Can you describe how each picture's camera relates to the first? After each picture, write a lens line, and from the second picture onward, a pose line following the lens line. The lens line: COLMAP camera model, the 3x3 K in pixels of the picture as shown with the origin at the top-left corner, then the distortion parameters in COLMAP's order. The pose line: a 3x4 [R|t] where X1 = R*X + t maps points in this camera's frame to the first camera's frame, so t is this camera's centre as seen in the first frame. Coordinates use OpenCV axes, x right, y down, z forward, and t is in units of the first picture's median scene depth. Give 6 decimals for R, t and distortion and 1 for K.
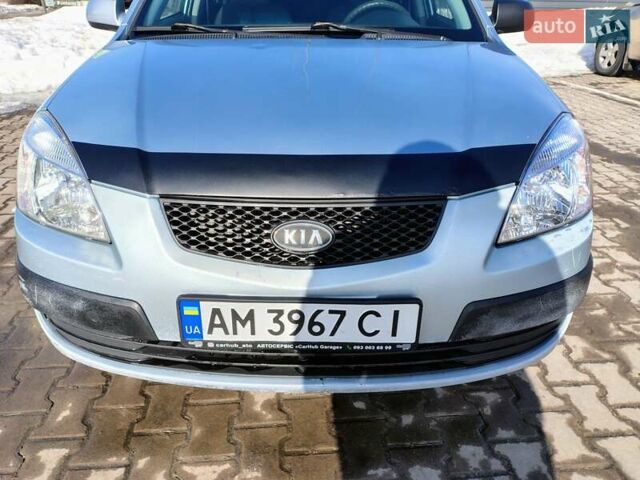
lens RADIAL K [[489.2, 0, 322.9], [0, 489.2, 239.4], [0, 0, 1]] dist [0.073984, -0.093326]
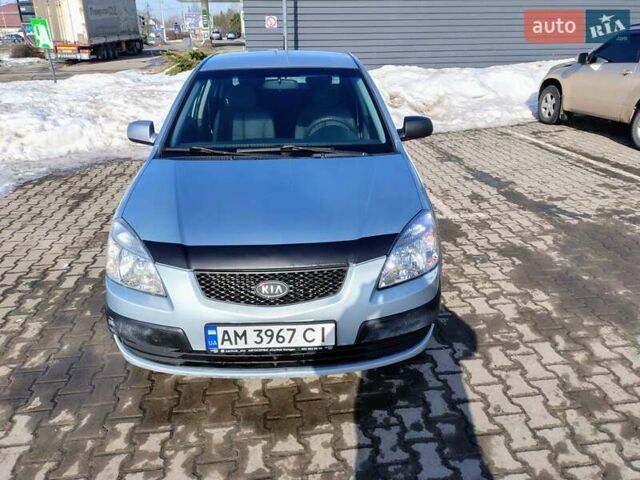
lens RADIAL K [[483.5, 0, 326.2], [0, 483.5, 228.6], [0, 0, 1]] dist [0.118917, -0.162191]
pose [[0.999243, -0.032700, 0.021062, 0.122656], [0.034266, 0.996295, -0.078875, -0.075647], [-0.018405, 0.079537, 0.996662, -0.790007]]
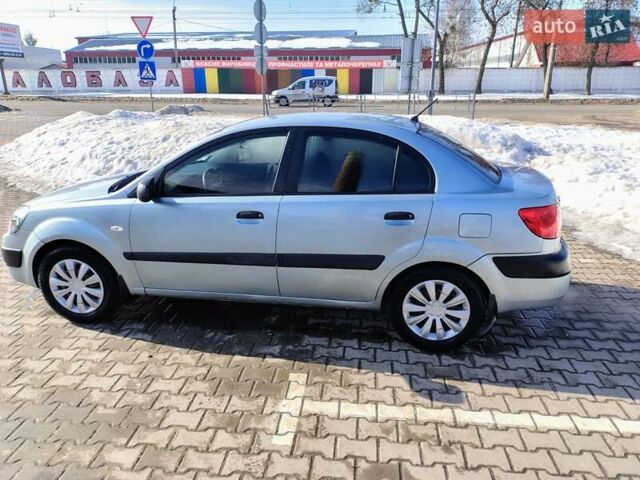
lens RADIAL K [[489.2, 0, 322.9], [0, 489.2, 239.4], [0, 0, 1]] dist [0.073984, -0.093326]
pose [[-0.196716, 0.279429, -0.939799, 3.148788], [-0.426379, 0.838765, 0.338637, -1.945367], [0.882895, 0.467326, -0.045856, 2.990937]]
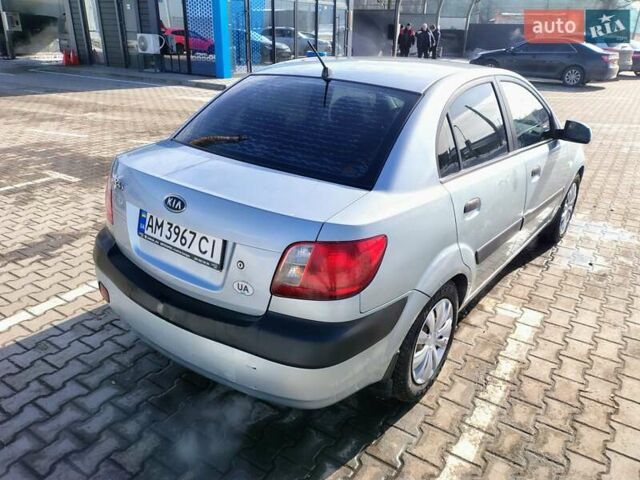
lens RADIAL K [[470.3, 0, 335.6], [0, 470.3, 240.6], [0, 0, 1]] dist [0.063612, -0.057366]
pose [[-0.790614, -0.280518, 0.544279, -1.371574], [0.236358, 0.680181, 0.693893, -2.691120], [-0.564858, 0.677246, -0.471458, 4.390973]]
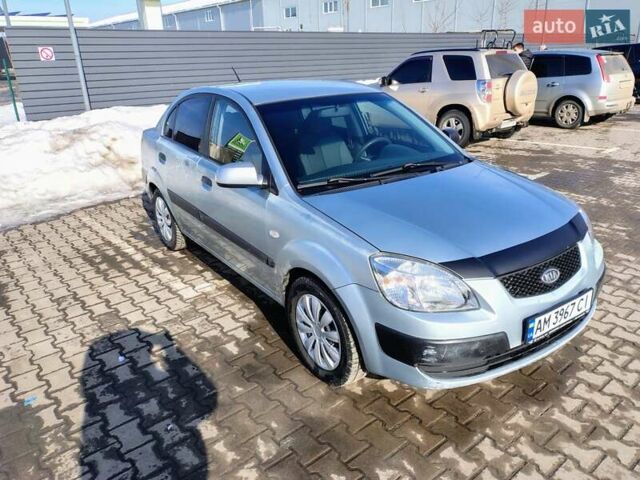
lens RADIAL K [[489.2, 0, 322.9], [0, 489.2, 239.4], [0, 0, 1]] dist [0.073984, -0.093326]
pose [[0.817635, -0.236082, 0.525108, -1.802445], [0.291664, 0.956214, -0.024242, -0.363815], [-0.496392, 0.172976, 0.850690, -0.347619]]
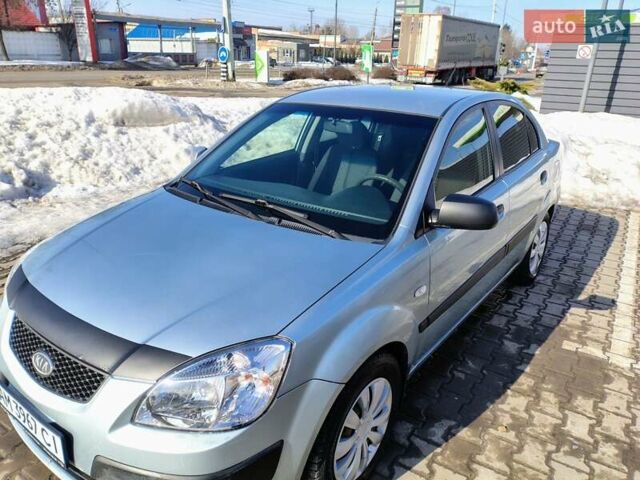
lens RADIAL K [[489.2, 0, 322.9], [0, 489.2, 239.4], [0, 0, 1]] dist [0.073984, -0.093326]
pose [[0.786627, 0.220423, -0.576743, 1.362578], [-0.285548, 0.958081, -0.023297, -0.551538], [0.547431, 0.183014, 0.816594, 0.117089]]
